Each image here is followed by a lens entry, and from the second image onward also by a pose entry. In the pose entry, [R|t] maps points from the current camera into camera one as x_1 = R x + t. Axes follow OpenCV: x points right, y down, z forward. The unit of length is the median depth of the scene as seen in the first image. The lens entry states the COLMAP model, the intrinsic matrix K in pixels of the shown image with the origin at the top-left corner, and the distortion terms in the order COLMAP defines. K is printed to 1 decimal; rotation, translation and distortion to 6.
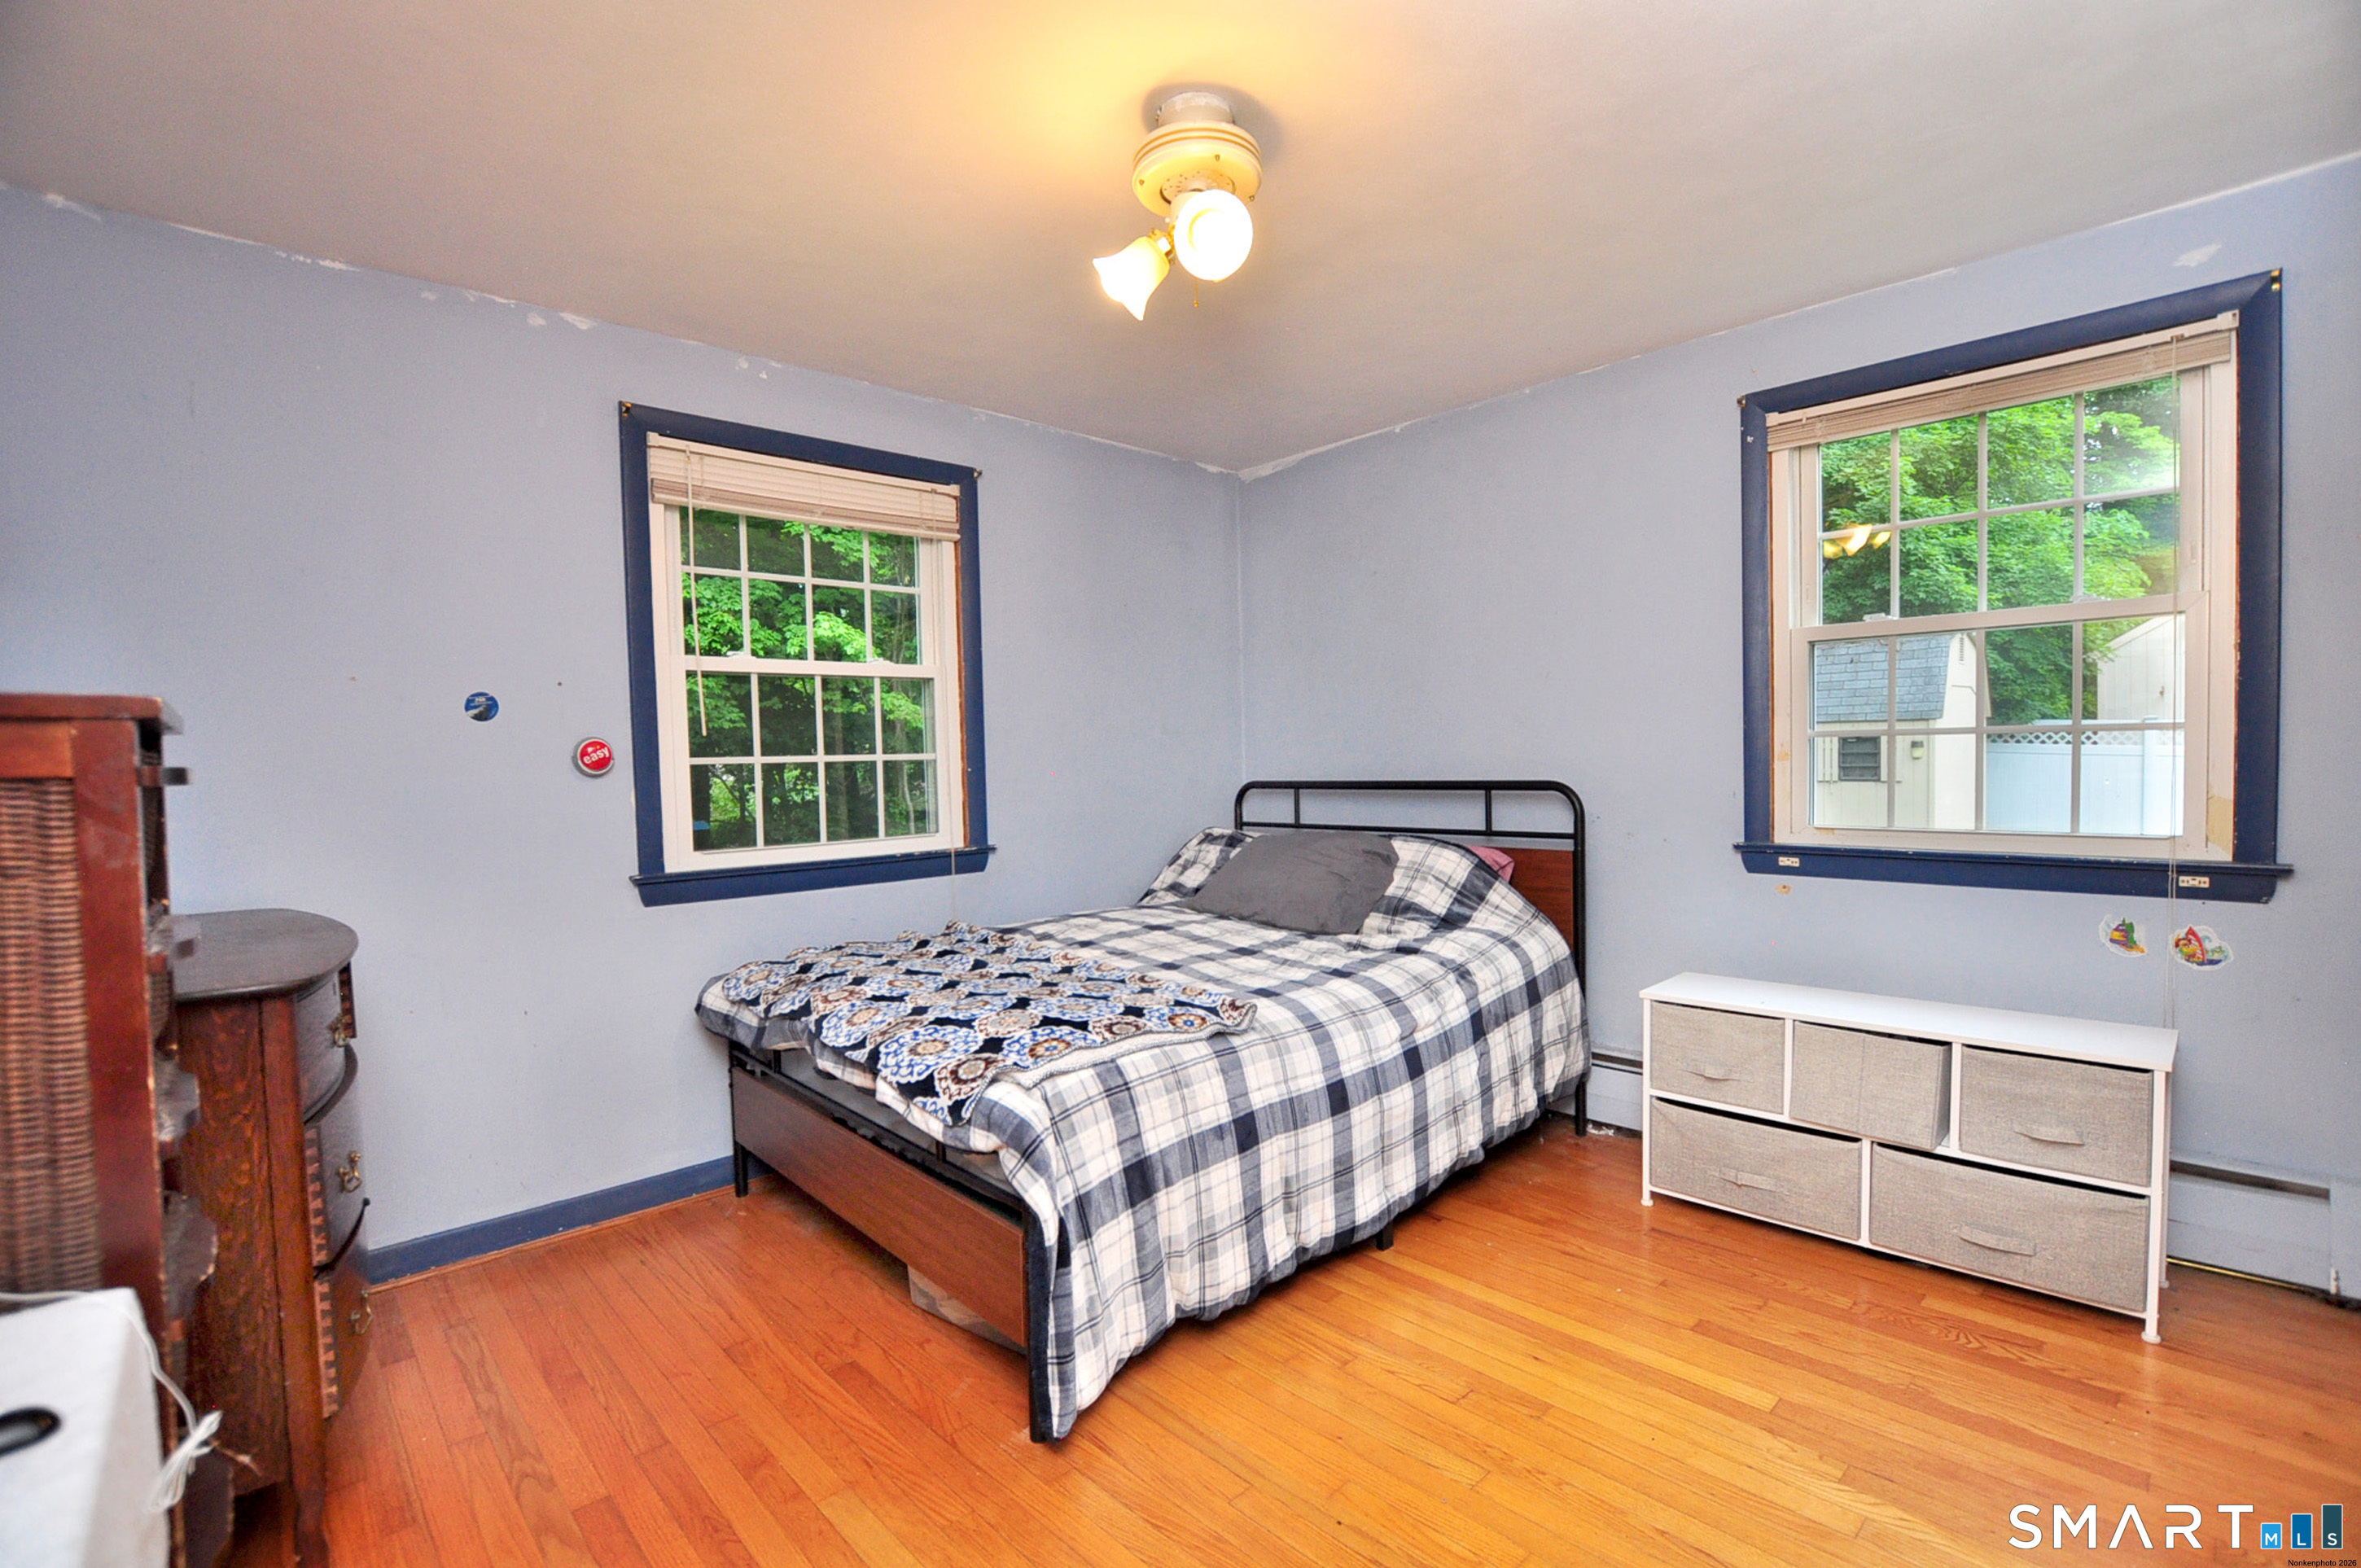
lens RADIAL K [[1047.8, 0, 1206.7], [0, 1047.8, 785.6], [0, 0, 1]] dist [-0.027002, 0.000498]
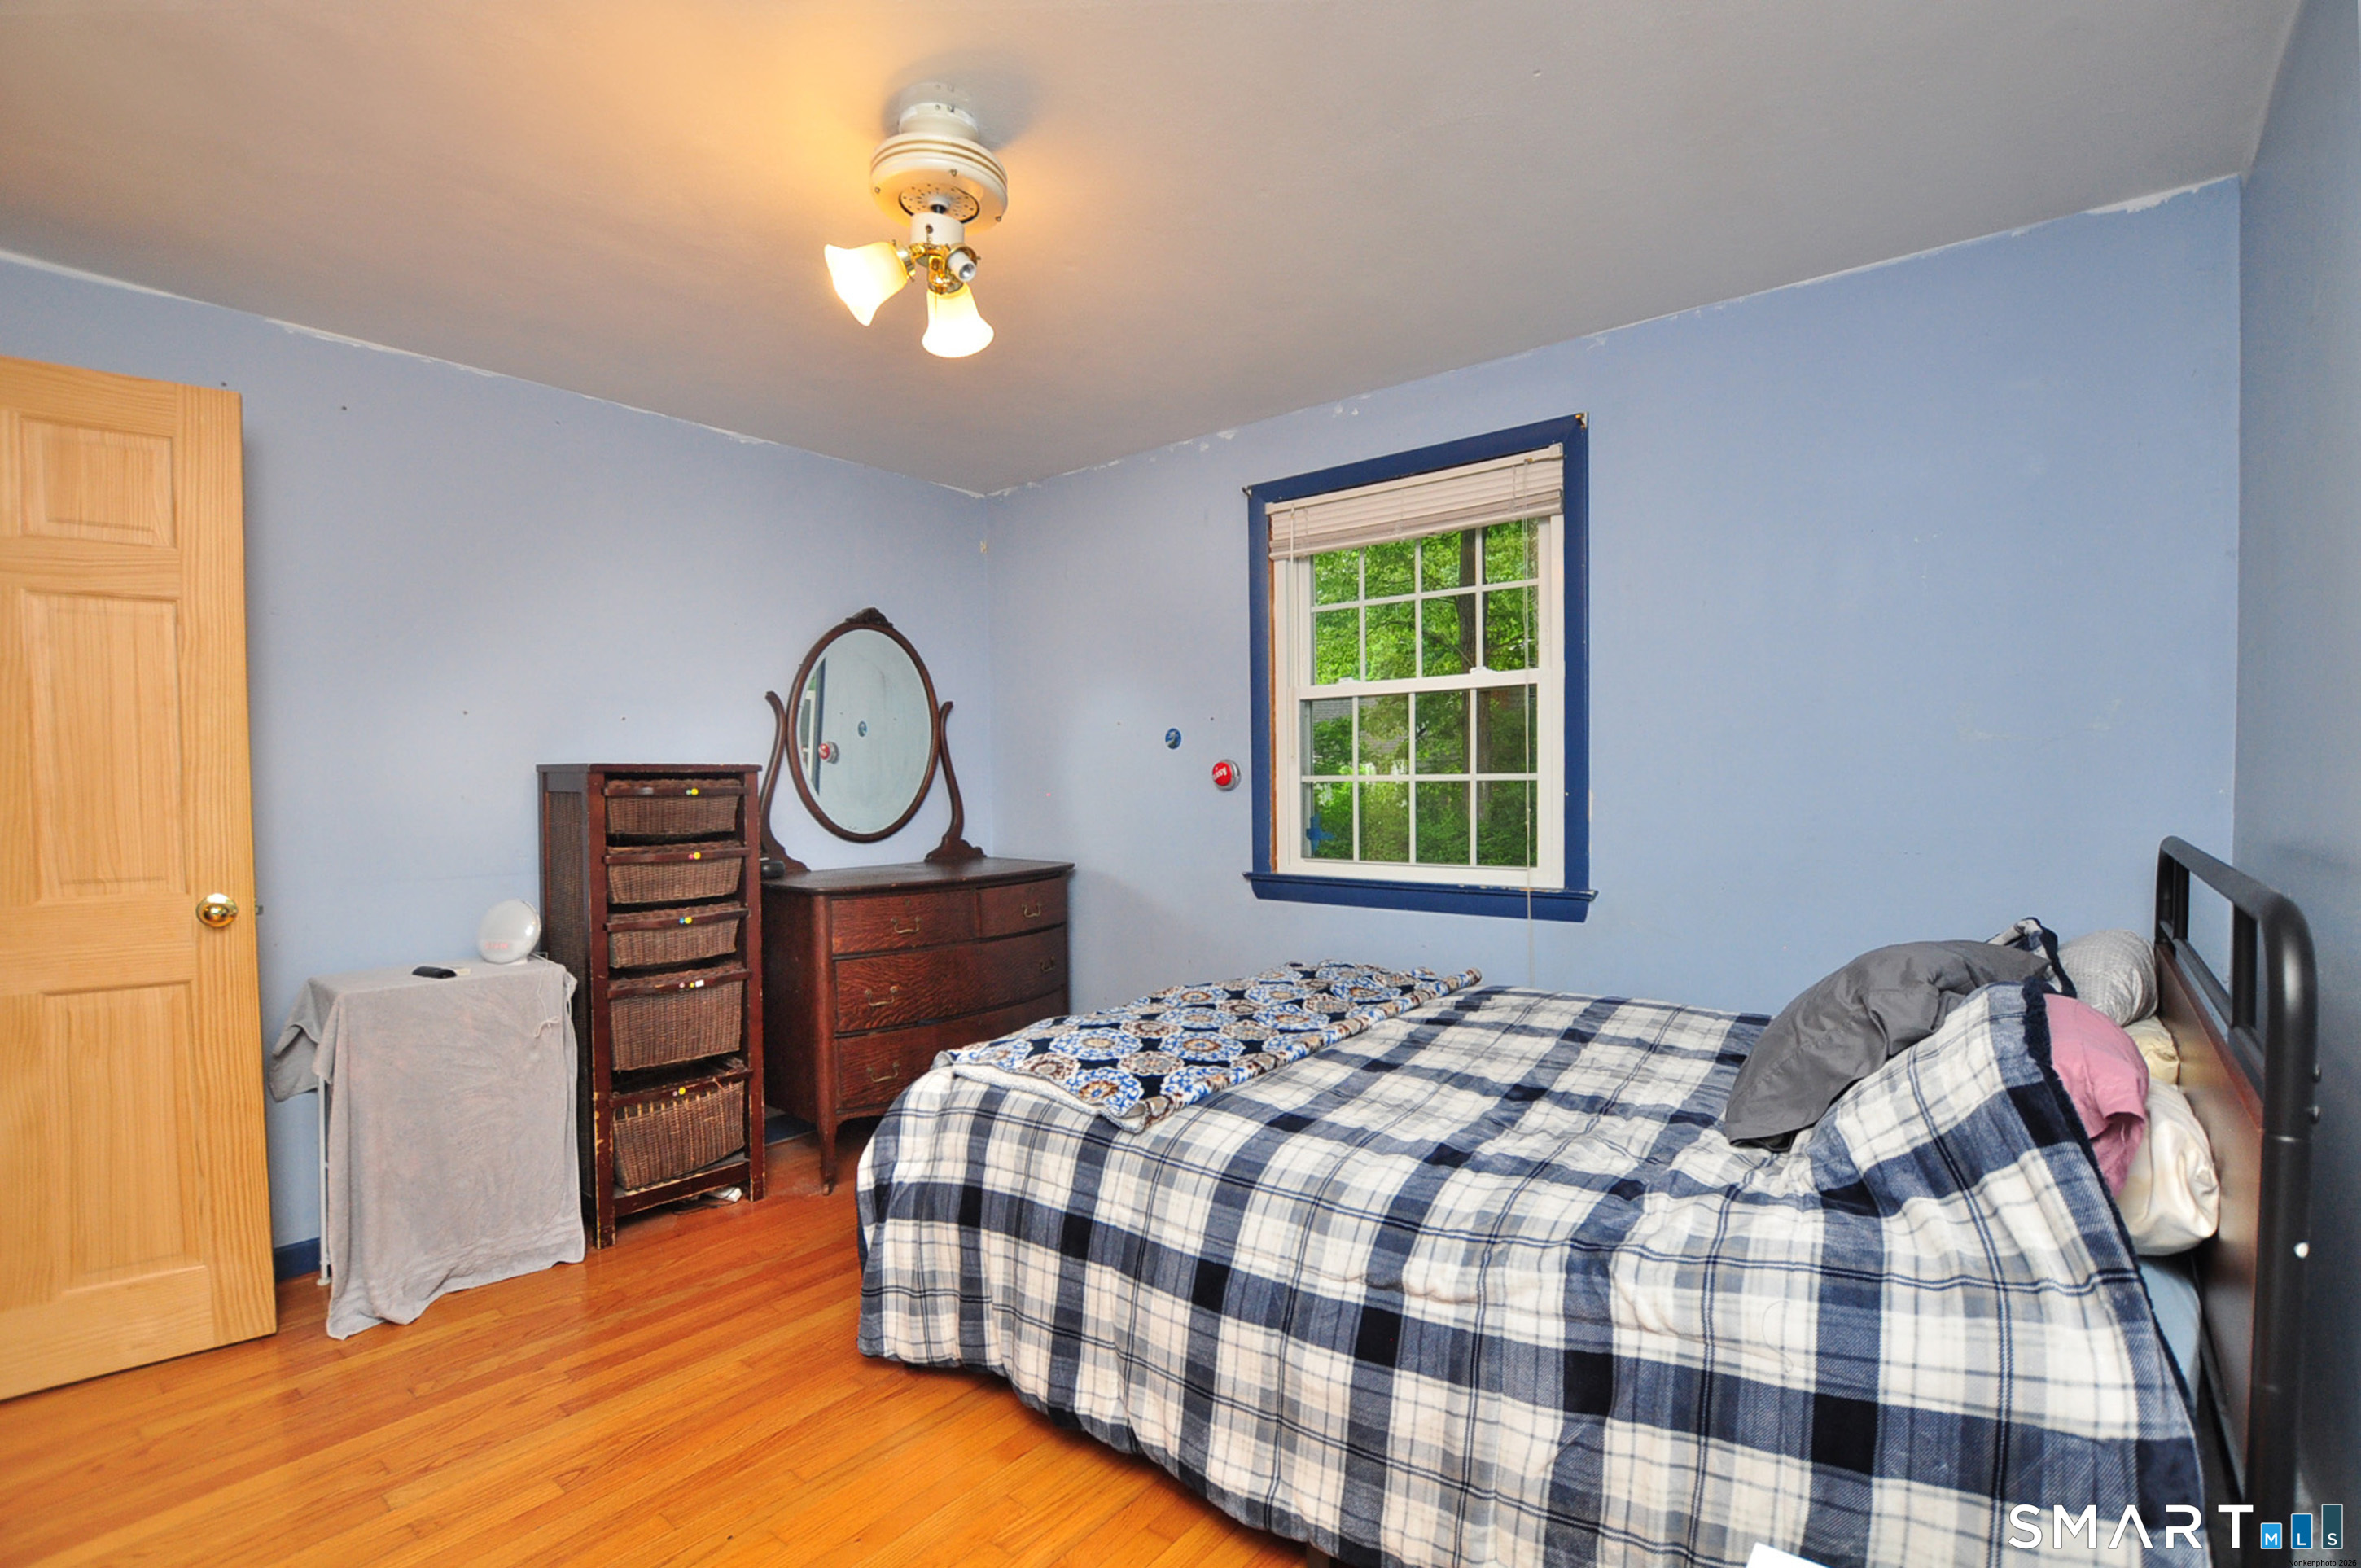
lens RADIAL K [[1069.9, 0, 1185.0], [0, 1069.9, 813.8], [0, 0, 1]] dist [-0.089229, 0.000053]
pose [[0.117240, 0.050419, -0.991823, 0.604126], [-0.023302, 0.998575, 0.048008, -0.035504], [0.992830, 0.017483, 0.118248, 0.682207]]
